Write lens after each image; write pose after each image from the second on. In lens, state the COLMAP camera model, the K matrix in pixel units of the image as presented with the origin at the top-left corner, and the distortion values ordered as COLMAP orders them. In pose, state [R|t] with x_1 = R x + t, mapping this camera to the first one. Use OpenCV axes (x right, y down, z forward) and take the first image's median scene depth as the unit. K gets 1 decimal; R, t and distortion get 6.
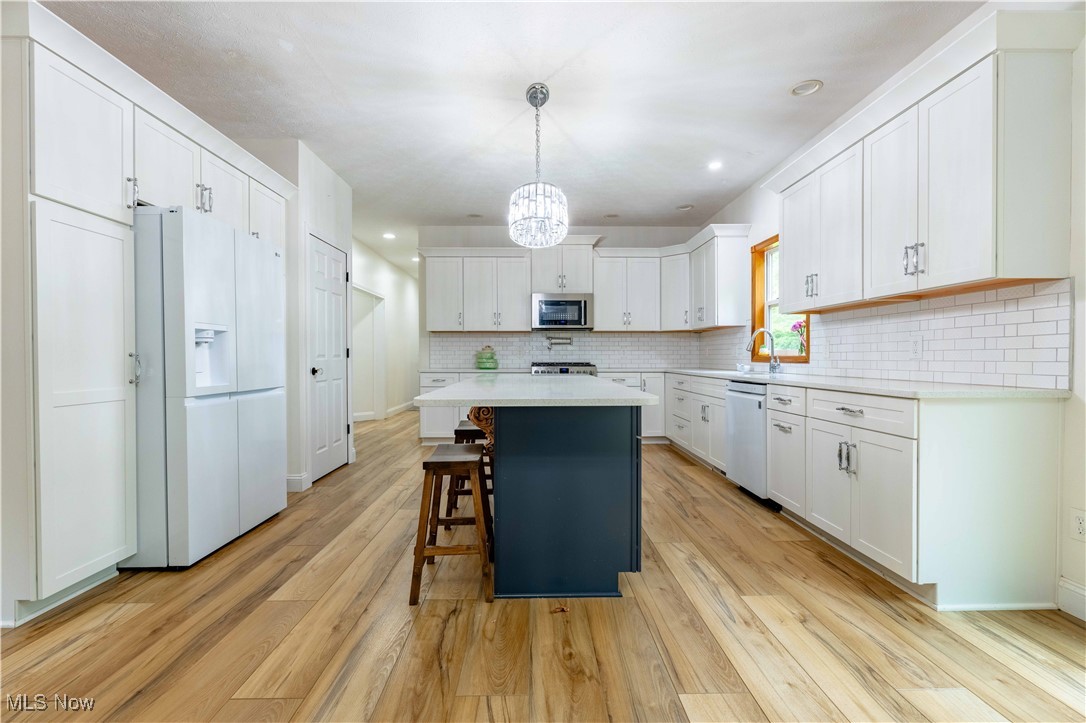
lens RADIAL K [[472.2, 0, 543.0], [0, 472.2, 361.5], [0, 0, 1]] dist [-0.004447, -0.000329]
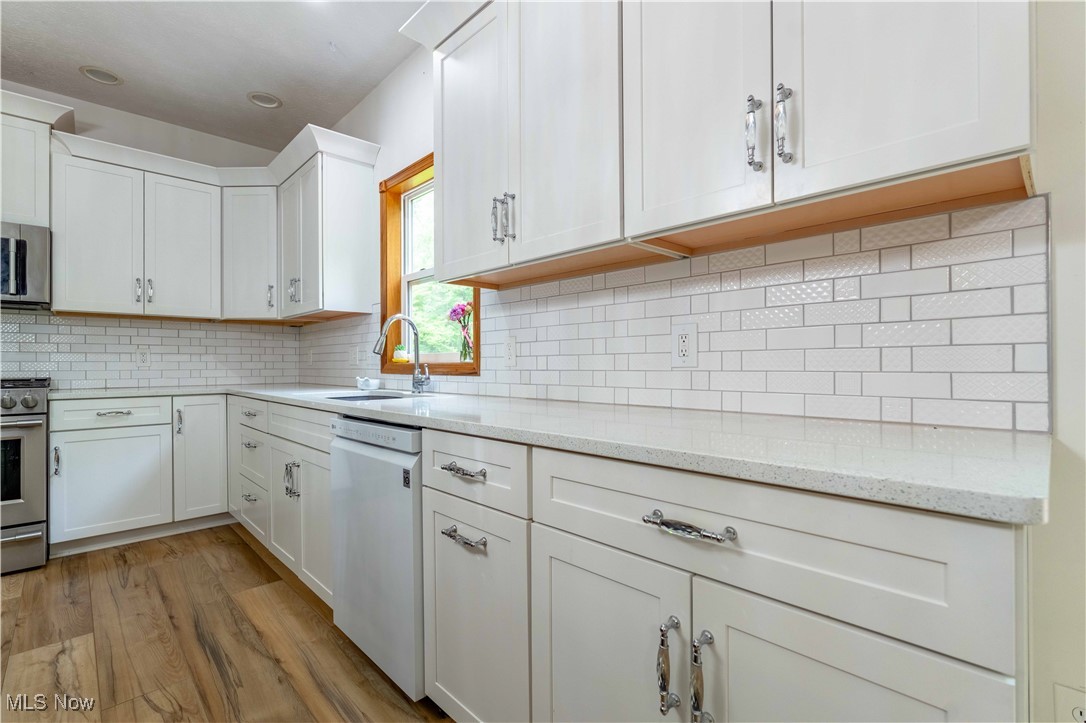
lens RADIAL K [[493.0, 0, 543.0], [0, 493.0, 361.5], [0, 0, 1]] dist [-0.002438, 0.000042]
pose [[0.736638, 0.001527, 0.676285, 0.205749], [0.010211, 0.999858, -0.013380, -0.004393], [-0.676210, 0.016762, 0.736518, 0.484182]]
